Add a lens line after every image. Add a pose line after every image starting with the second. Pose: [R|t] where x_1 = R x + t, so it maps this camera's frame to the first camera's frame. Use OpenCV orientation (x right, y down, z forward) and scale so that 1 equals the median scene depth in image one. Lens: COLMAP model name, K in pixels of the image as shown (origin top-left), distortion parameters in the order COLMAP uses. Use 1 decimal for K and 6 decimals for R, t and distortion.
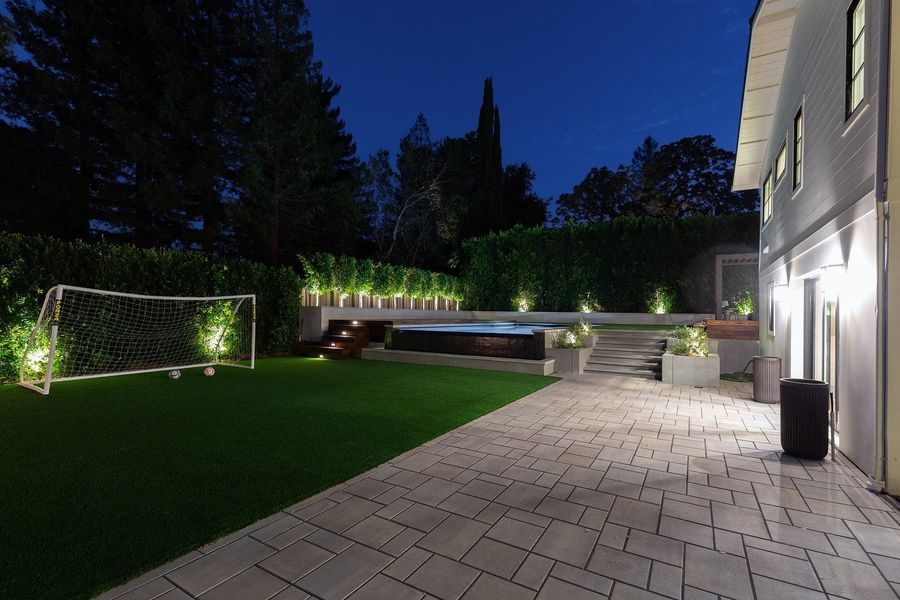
lens RADIAL K [[407.7, 0, 447.1], [0, 407.7, 310.9], [0, 0, 1]] dist [0.001593, 0.000225]
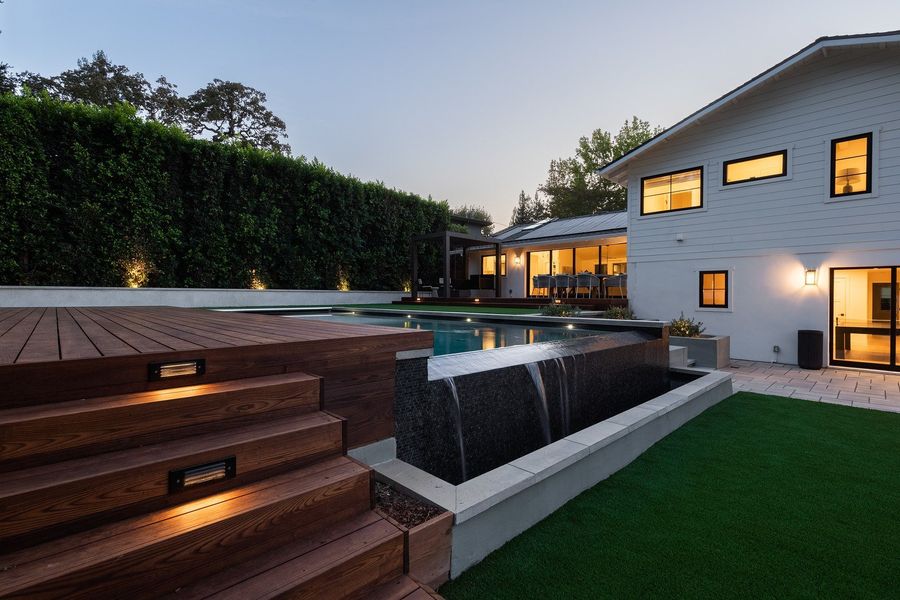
lens RADIAL K [[414.1, 0, 438.0], [0, 414.1, 304.4], [0, 0, 1]] dist [0.007571, 0.000433]
pose [[0.274054, -0.033264, 0.961139, -0.163048], [-0.010400, 0.999241, 0.037548, -0.000050], [-0.961658, -0.020286, 0.273500, 0.413114]]
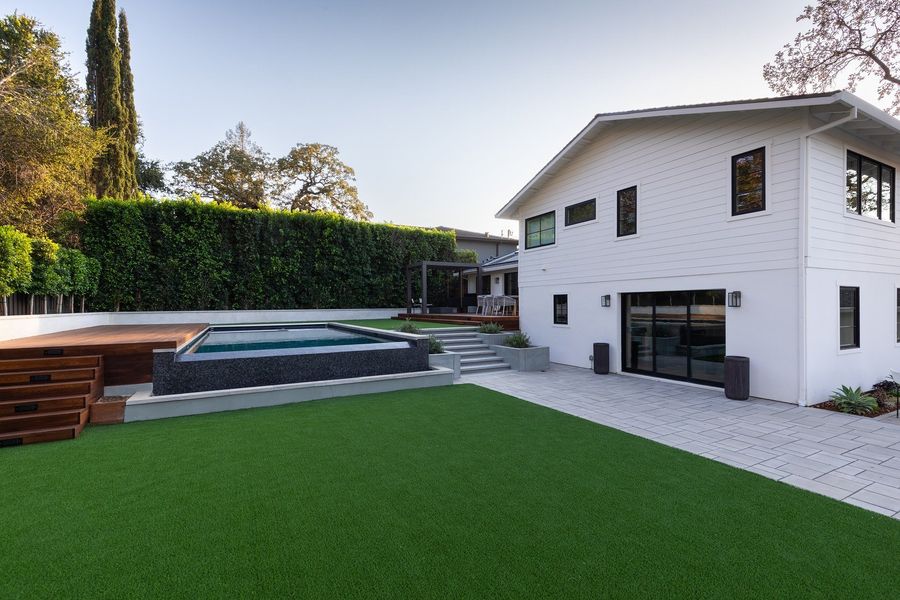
lens RADIAL K [[407.7, 0, 447.1], [0, 407.7, 310.9], [0, 0, 1]] dist [0.001593, 0.000225]
pose [[0.514060, -0.029895, 0.857233, -0.189363], [0.008503, 0.999521, 0.029759, -0.013591], [-0.857712, -0.008009, 0.514068, 0.175412]]
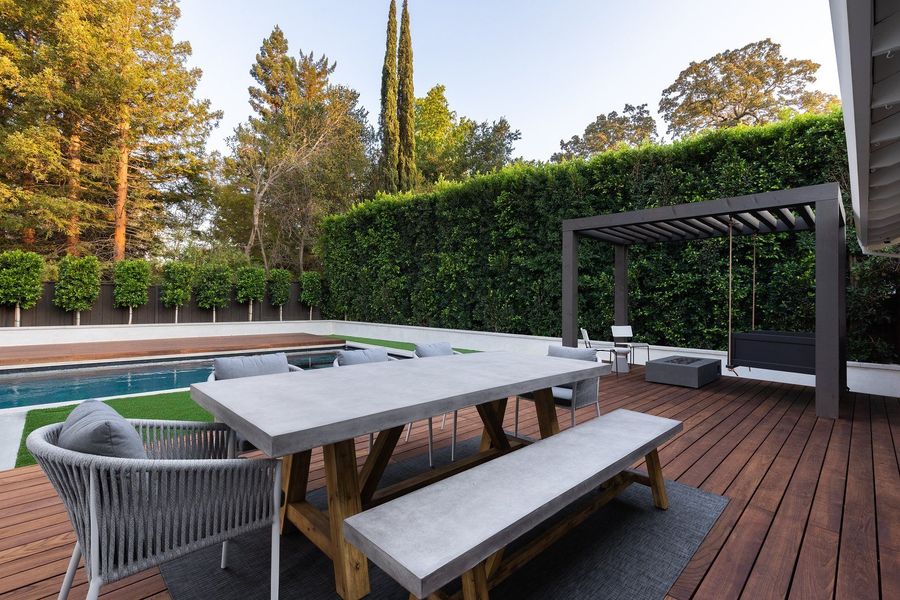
lens RADIAL K [[405.6, 0, 461.4], [0, 405.6, 299.7], [0, 0, 1]] dist [0.000713, 0.000022]
pose [[0.973875, 0.003226, -0.227063, 0.364127], [-0.003680, 0.999992, -0.001579, -0.029970], [0.227056, 0.002373, 0.973879, 0.315175]]
